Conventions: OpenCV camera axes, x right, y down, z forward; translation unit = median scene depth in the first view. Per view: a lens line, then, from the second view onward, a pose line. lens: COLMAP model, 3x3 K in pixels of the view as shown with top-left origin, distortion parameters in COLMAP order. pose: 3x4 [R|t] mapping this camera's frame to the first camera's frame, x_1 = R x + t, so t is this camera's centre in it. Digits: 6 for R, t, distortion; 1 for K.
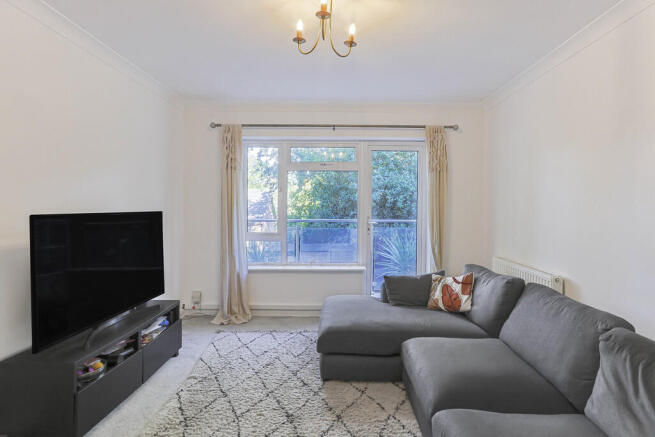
lens RADIAL K [[348.3, 0, 328.2], [0, 348.3, 213.6], [0, 0, 1]] dist [0.018086, 0.001079]
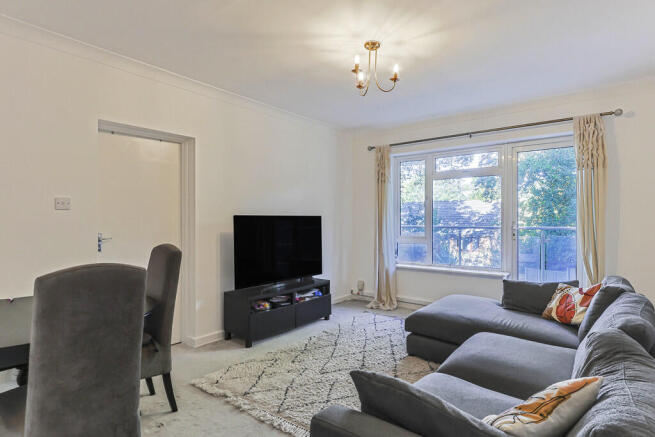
lens RADIAL K [[348.3, 0, 325.7], [0, 348.3, 220.5], [0, 0, 1]] dist [0.018086, 0.001079]
pose [[0.787048, -0.002440, -0.616887, 0.387792], [-0.008260, 0.999861, -0.014494, 0.030539], [0.616837, 0.016503, 0.786918, -0.091734]]
